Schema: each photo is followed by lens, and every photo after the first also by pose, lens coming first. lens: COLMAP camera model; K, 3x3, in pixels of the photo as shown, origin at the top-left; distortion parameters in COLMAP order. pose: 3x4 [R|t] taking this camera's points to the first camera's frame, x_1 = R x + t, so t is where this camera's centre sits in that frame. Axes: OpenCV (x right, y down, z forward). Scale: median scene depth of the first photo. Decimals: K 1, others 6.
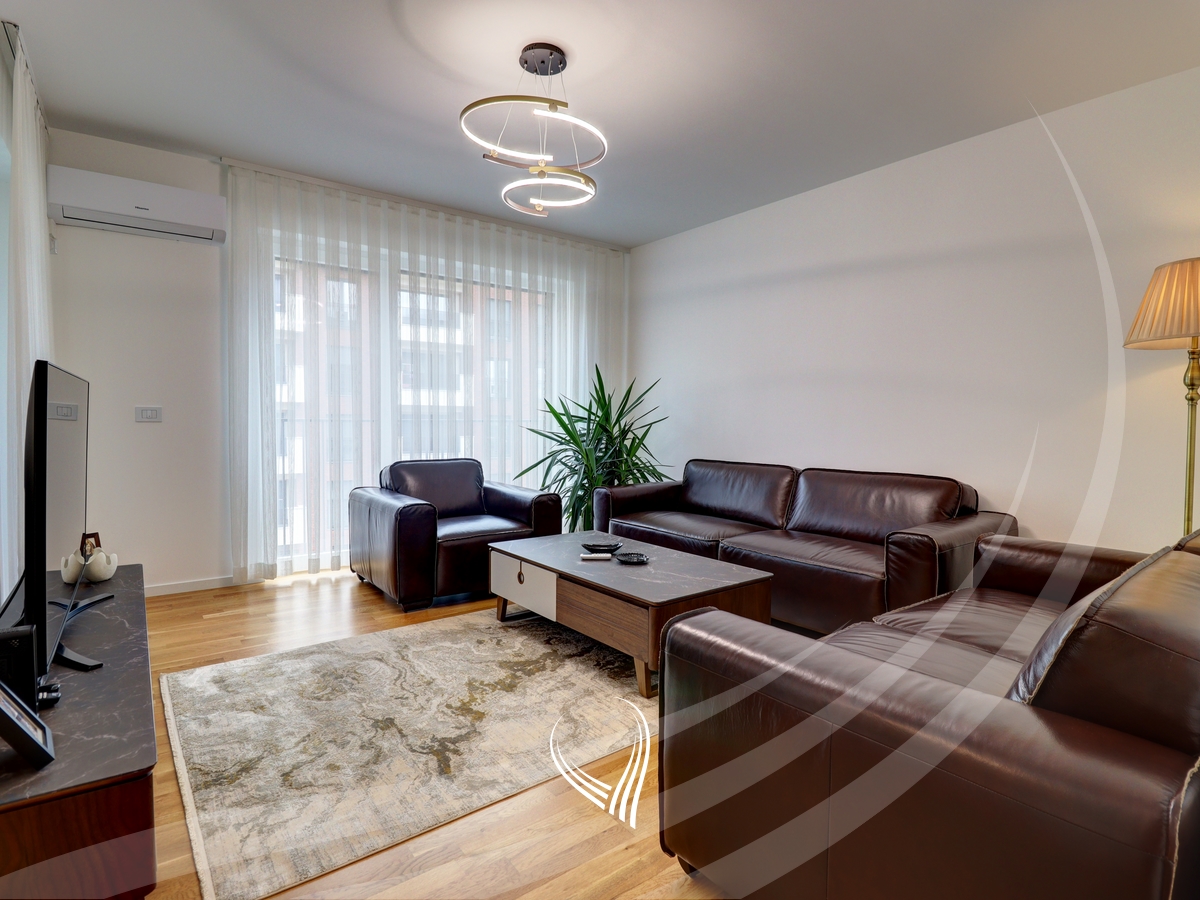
lens RADIAL K [[626.3, 0, 616.9], [0, 626.3, 446.8], [0, 0, 1]] dist [0.005276, -0.013534]
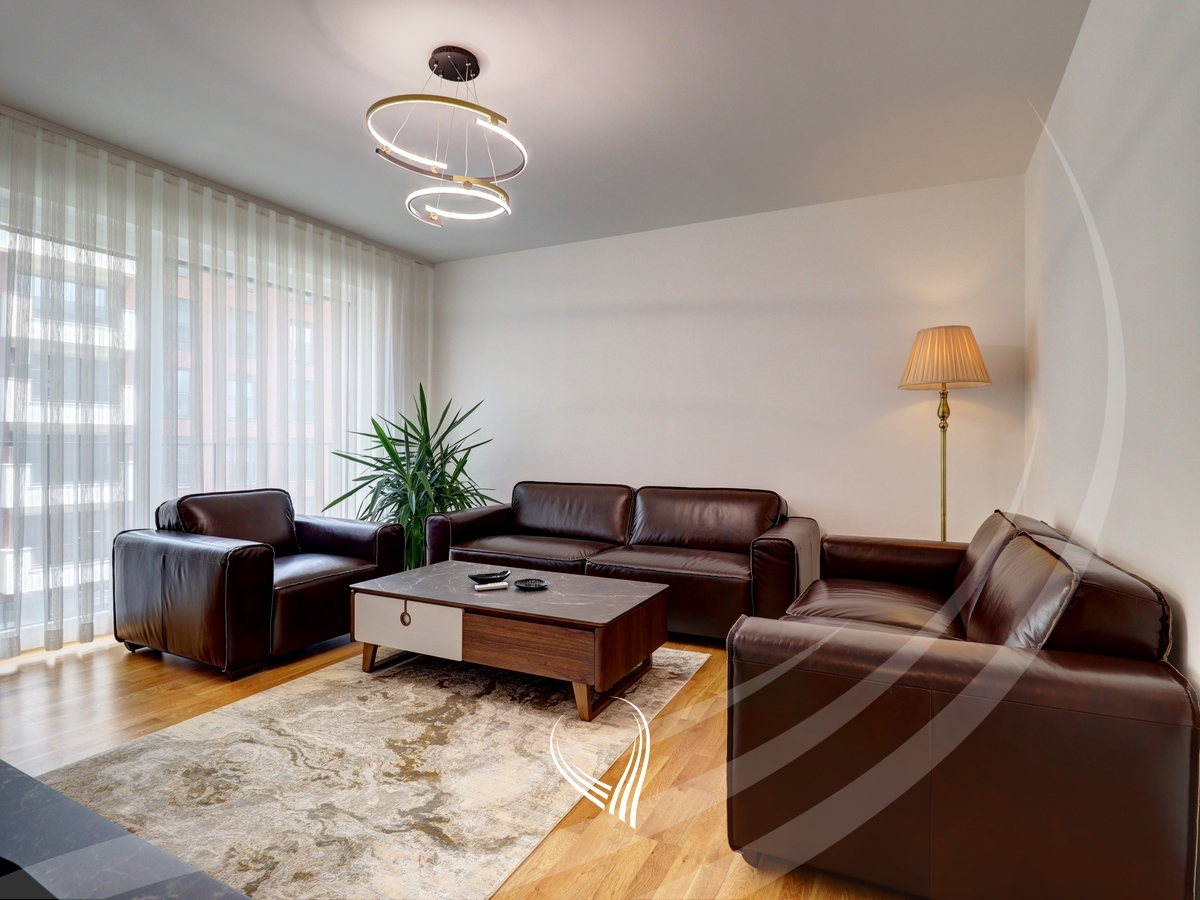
lens RADIAL K [[626.3, 0, 616.9], [0, 626.3, 446.8], [0, 0, 1]] dist [0.005276, -0.013534]
pose [[0.900625, -0.005606, 0.434561, -0.275268], [0.020135, 0.999381, -0.028837, -0.005892], [-0.434131, 0.034721, 0.900180, 0.051670]]
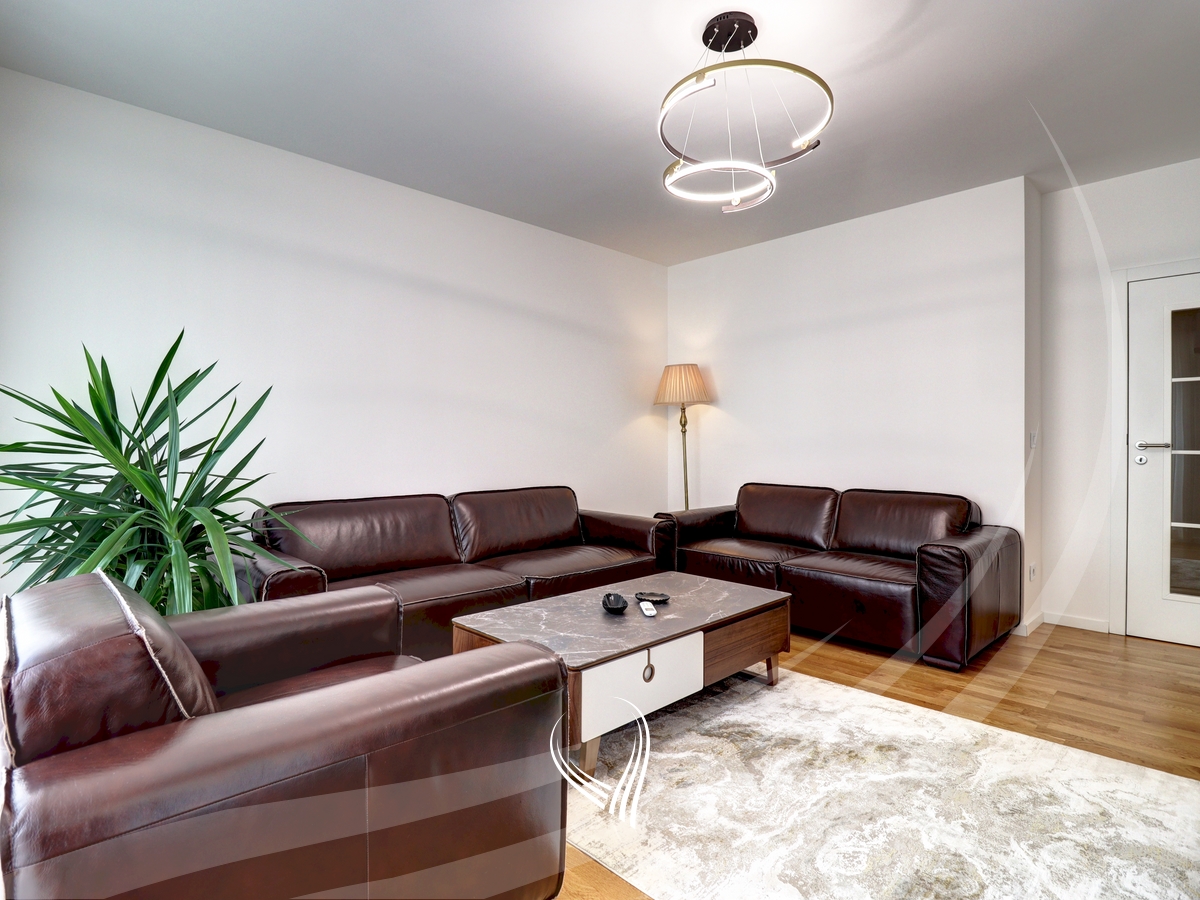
lens RADIAL K [[626.3, 0, 616.9], [0, 626.3, 446.8], [0, 0, 1]] dist [0.005276, -0.013534]
pose [[-0.115745, -0.014068, 0.993179, -0.857824], [0.042488, 0.998914, 0.019101, -0.059046], [-0.992370, 0.044410, -0.115022, 1.130352]]
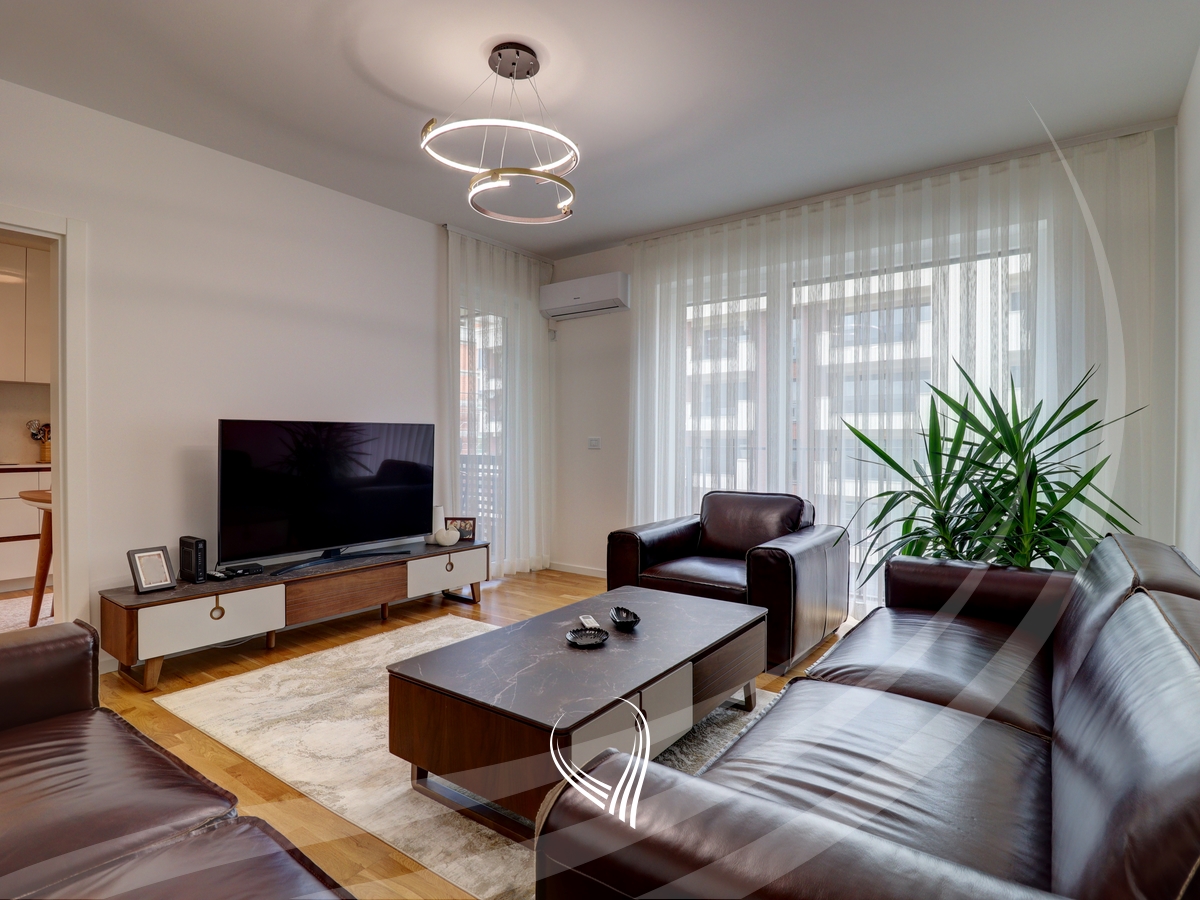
lens RADIAL K [[626.3, 0, 616.9], [0, 626.3, 446.8], [0, 0, 1]] dist [0.005276, -0.013534]
pose [[0.276005, 0.000018, -0.961156, 0.725463], [-0.044373, 0.998934, -0.012723, -0.034747], [0.960131, 0.046161, 0.275712, 0.810550]]
